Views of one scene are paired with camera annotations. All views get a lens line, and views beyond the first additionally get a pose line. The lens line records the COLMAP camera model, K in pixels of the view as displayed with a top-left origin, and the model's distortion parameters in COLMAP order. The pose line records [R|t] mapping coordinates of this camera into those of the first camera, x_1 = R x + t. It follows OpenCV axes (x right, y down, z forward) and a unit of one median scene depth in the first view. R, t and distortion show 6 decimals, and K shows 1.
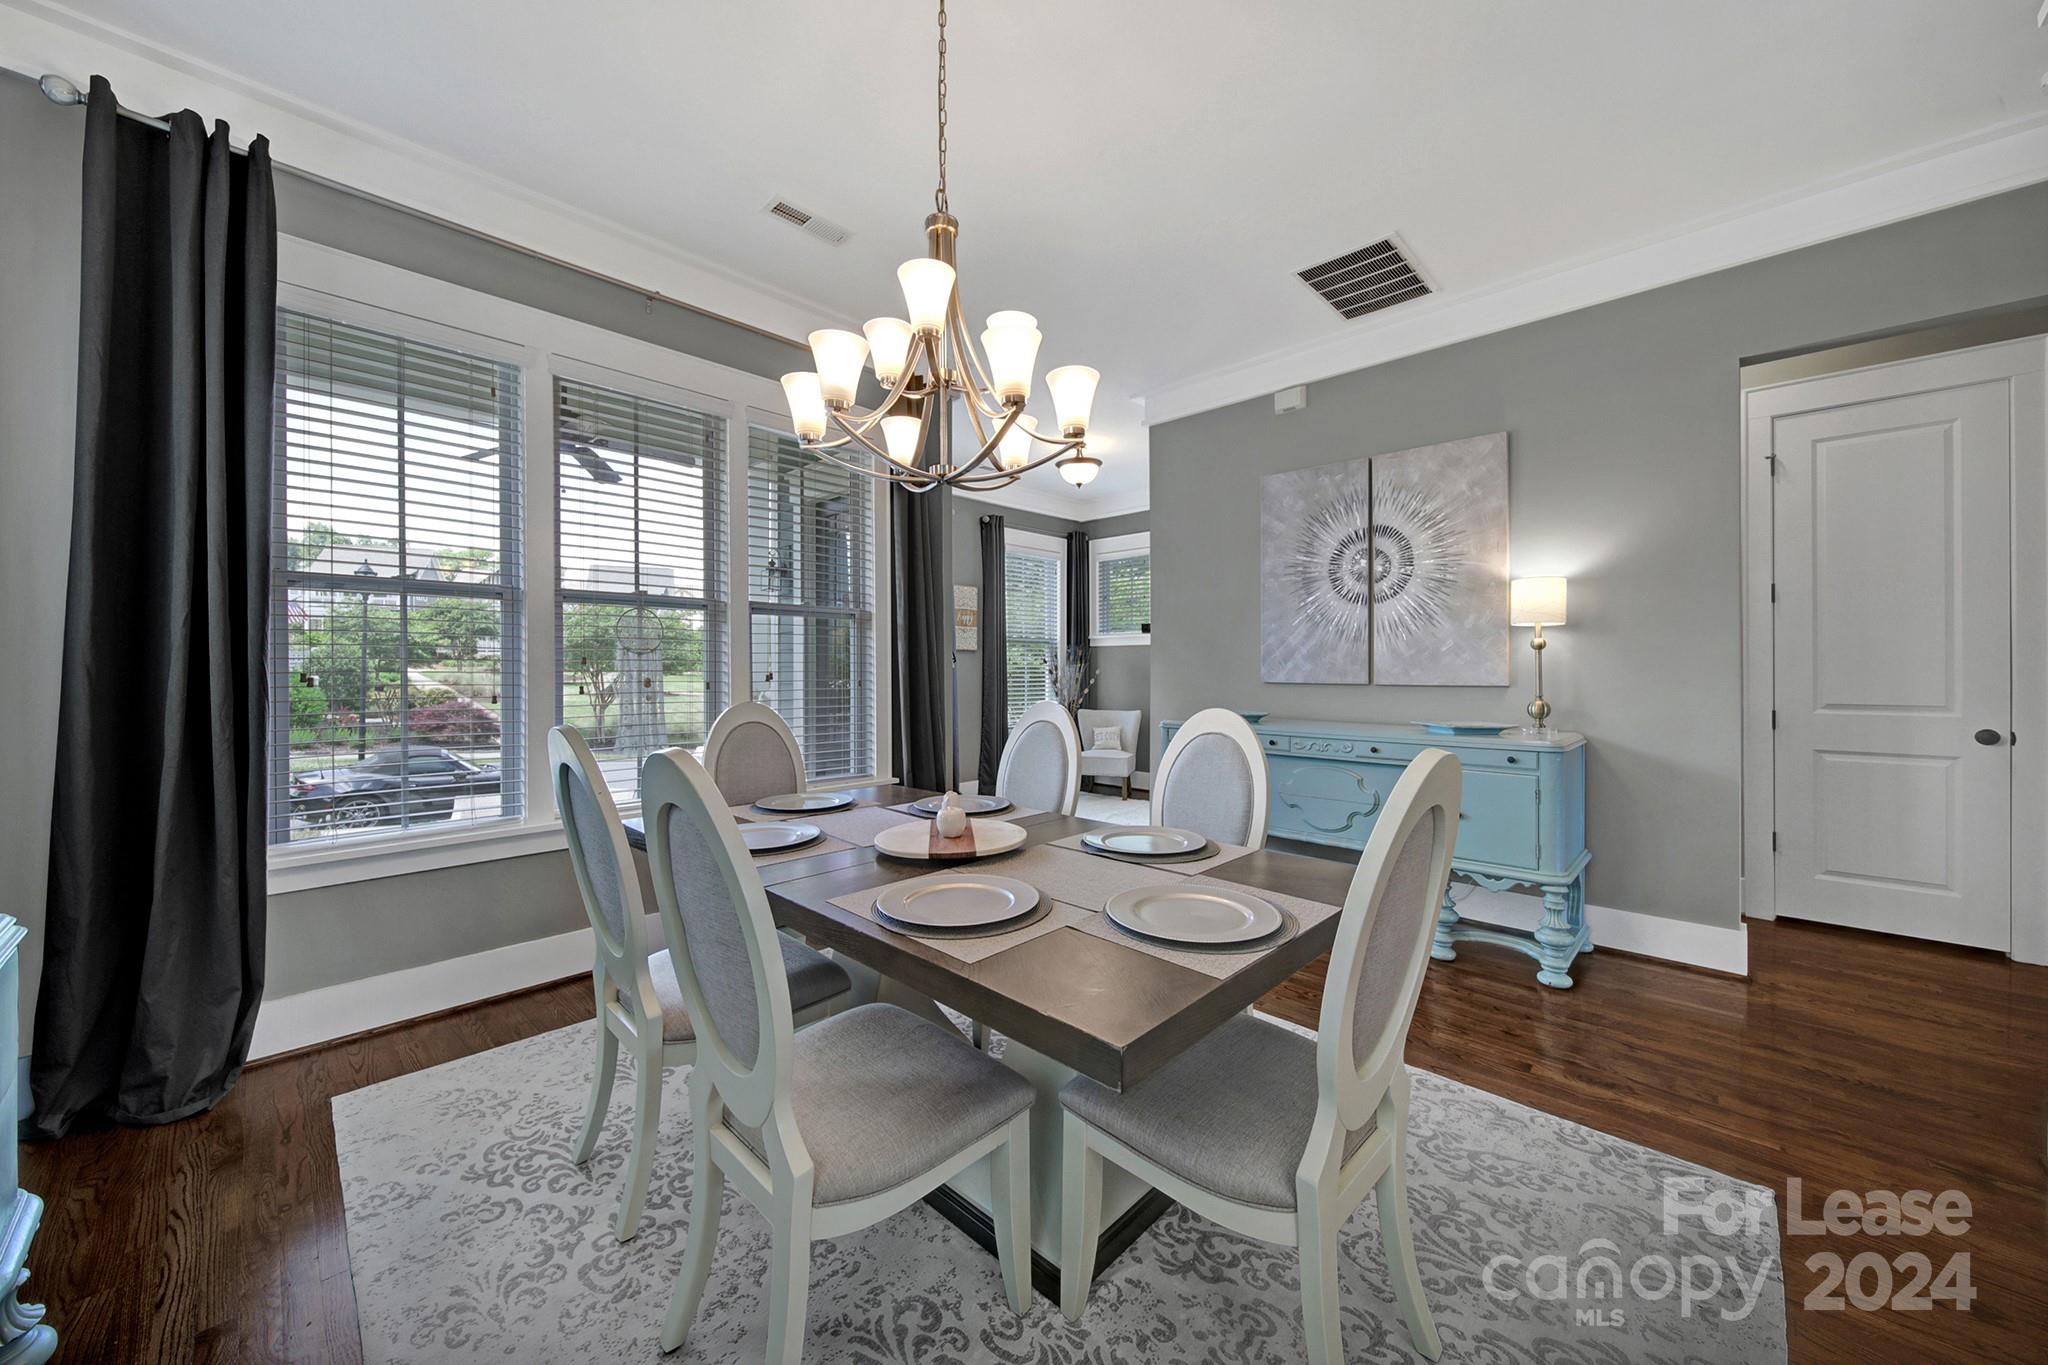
lens RADIAL K [[739.0, 0, 1019.2], [0, 739.0, 676.4], [0, 0, 1]] dist [-0.000500, -0.000153]
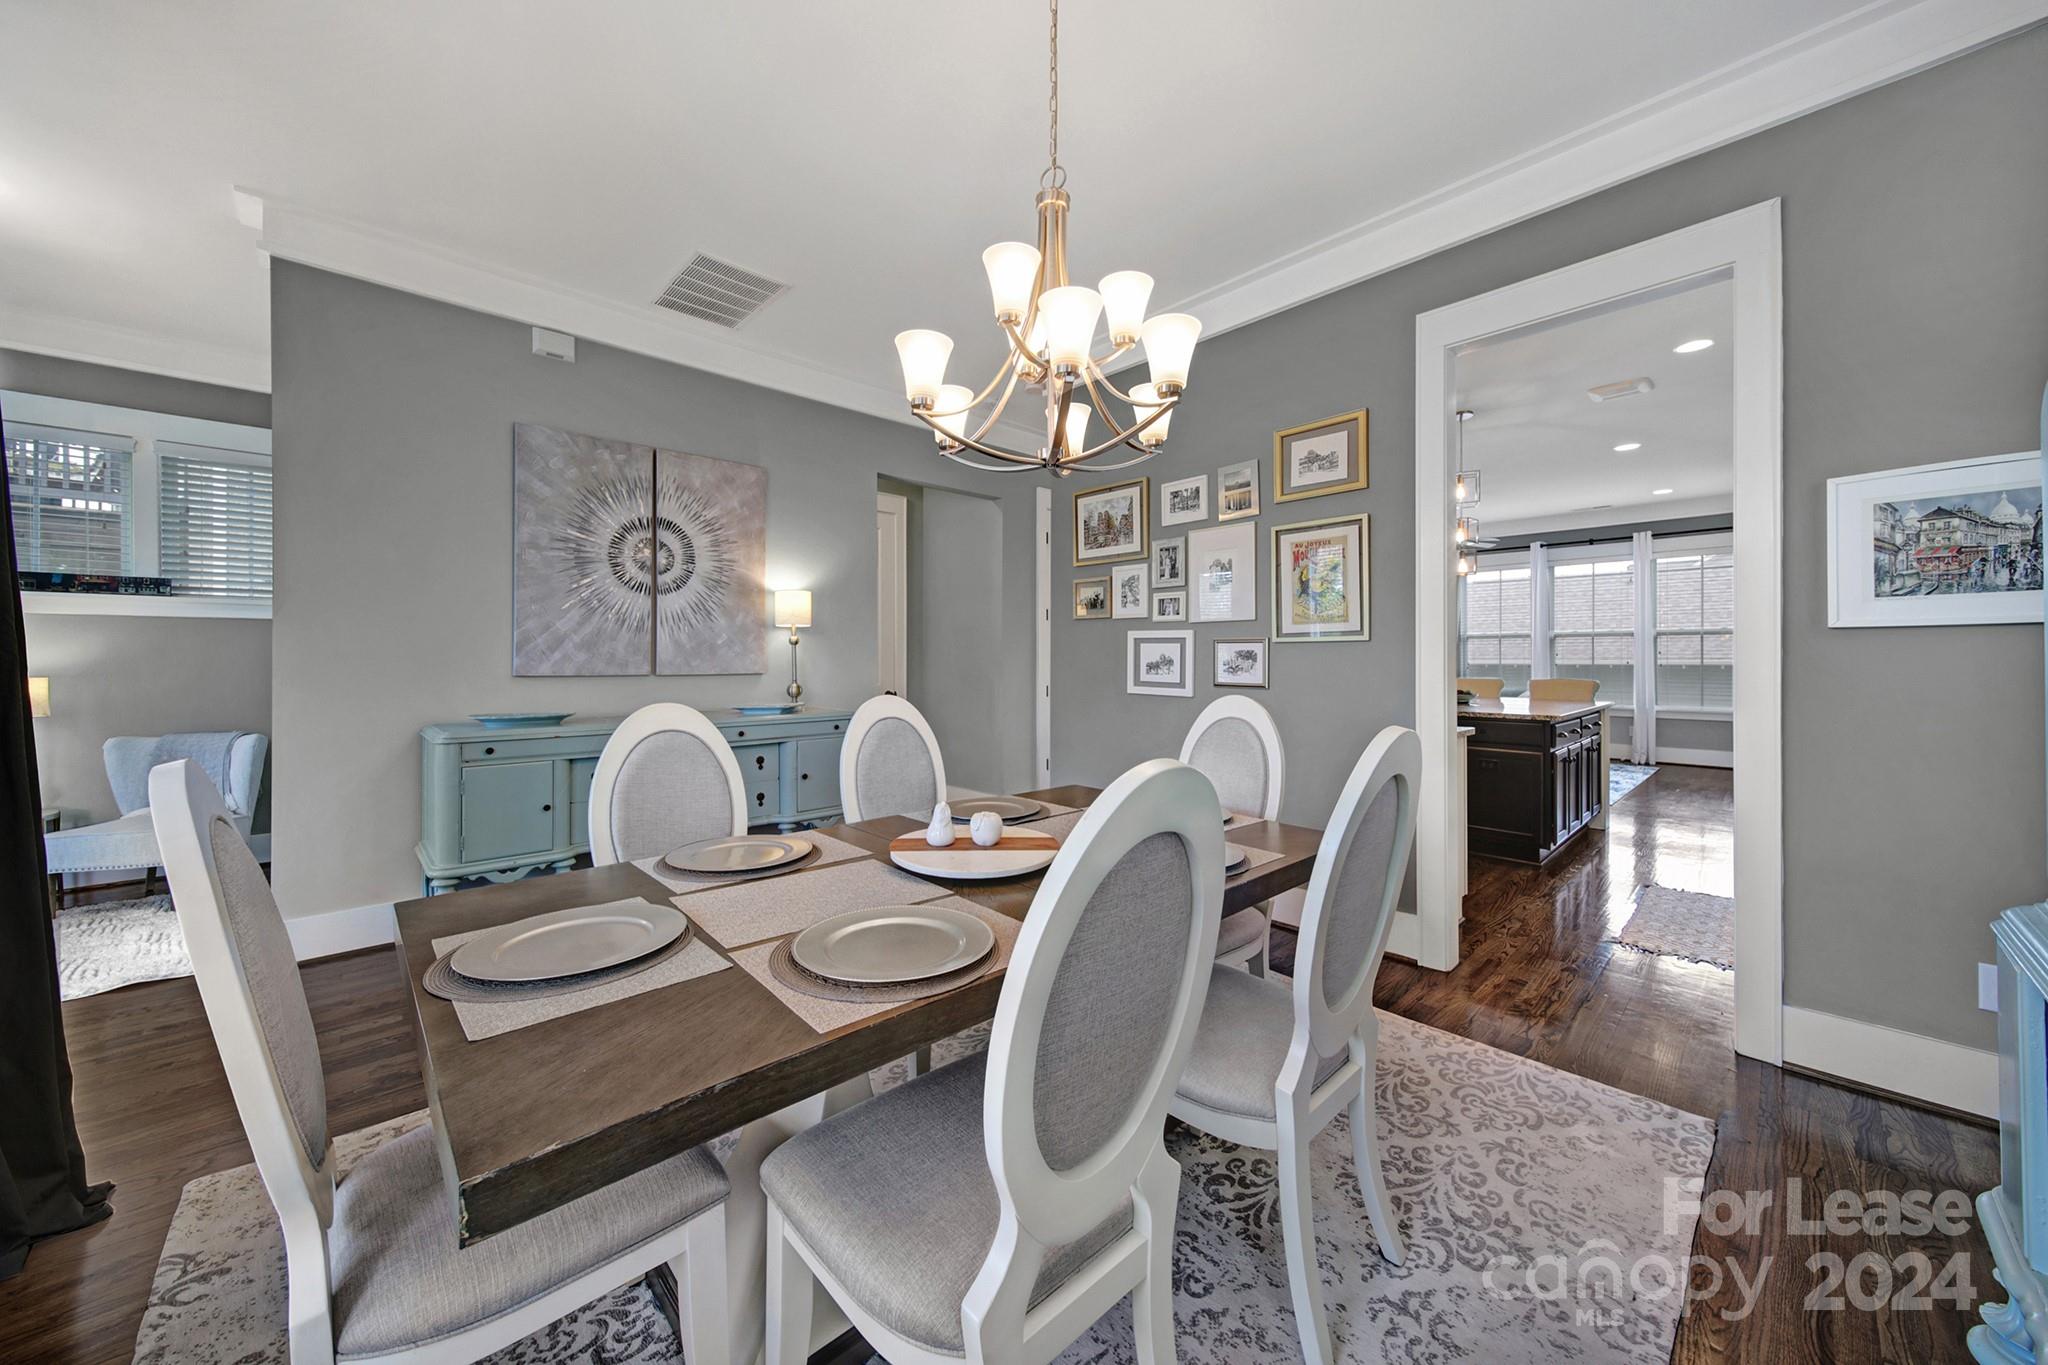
lens RADIAL K [[727.0, 0, 1019.5], [0, 727.0, 665.7], [0, 0, 1]] dist [0.000060, -0.000152]
pose [[0.043502, -0.009242, 0.999011, -0.491442], [0.007141, 0.999935, 0.008939, -0.006904], [-0.999028, 0.006745, 0.043566, 0.463597]]
